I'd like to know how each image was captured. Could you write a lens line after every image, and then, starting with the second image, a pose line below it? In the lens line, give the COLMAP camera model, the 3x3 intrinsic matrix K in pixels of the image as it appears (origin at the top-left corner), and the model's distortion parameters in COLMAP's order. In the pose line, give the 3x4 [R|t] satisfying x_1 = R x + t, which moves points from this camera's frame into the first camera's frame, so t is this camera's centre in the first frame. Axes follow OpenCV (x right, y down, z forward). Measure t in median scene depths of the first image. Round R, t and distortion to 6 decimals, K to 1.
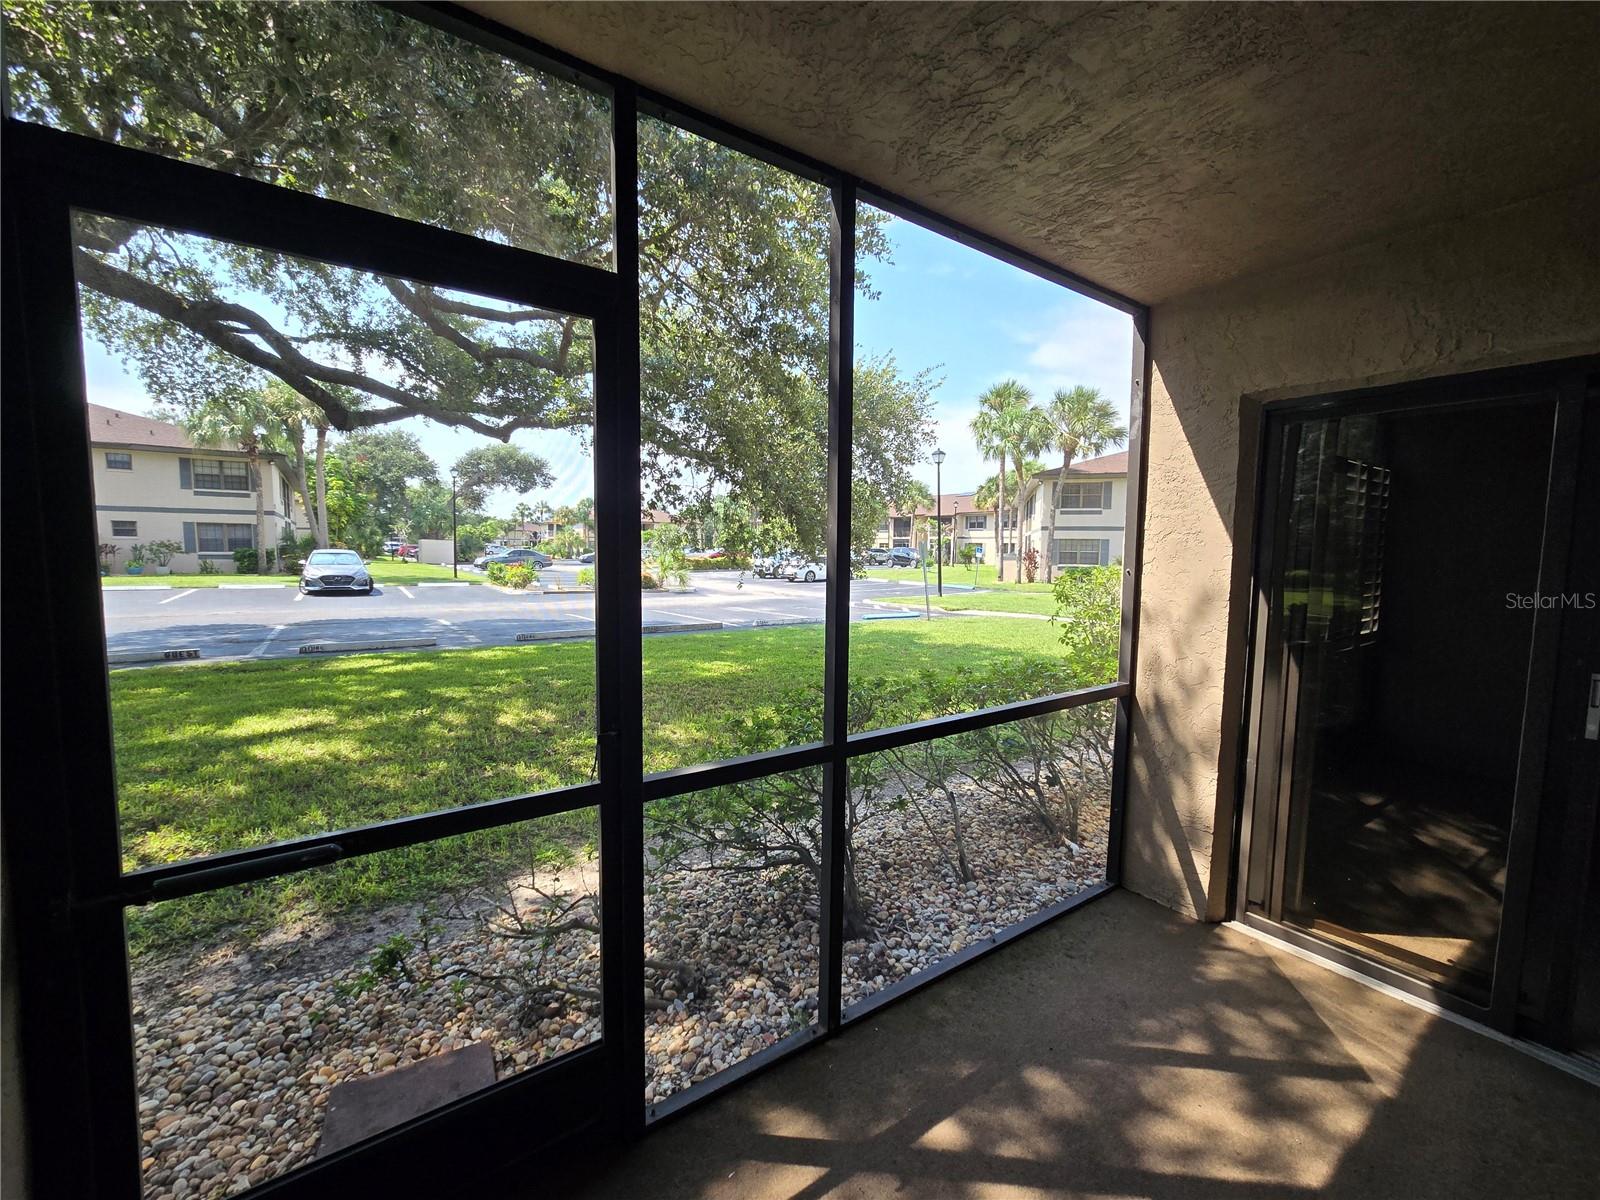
lens RADIAL K [[655.3, 0, 797.7], [0, 655.3, 604.0], [0, 0, 1]] dist [0.000708, 0.000514]
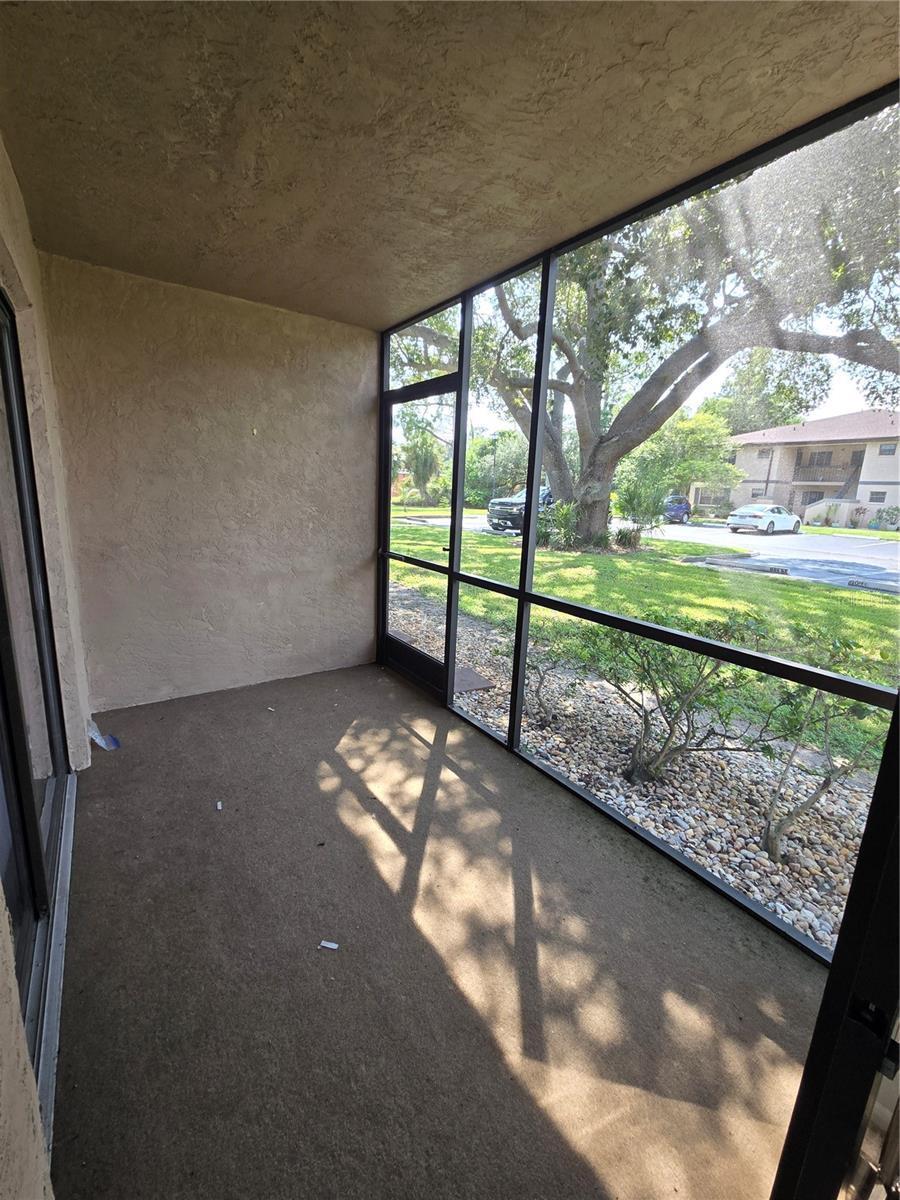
lens RADIAL K [[491.5, 0, 450.0], [0, 491.5, 600.0], [0, 0, 1]] dist [0.000708, 0.000514]
pose [[0.001480, 0.216120, -0.976366, 1.255776], [-0.131864, 0.967883, 0.214043, -0.024899], [0.991267, 0.128430, 0.029930, 0.707390]]
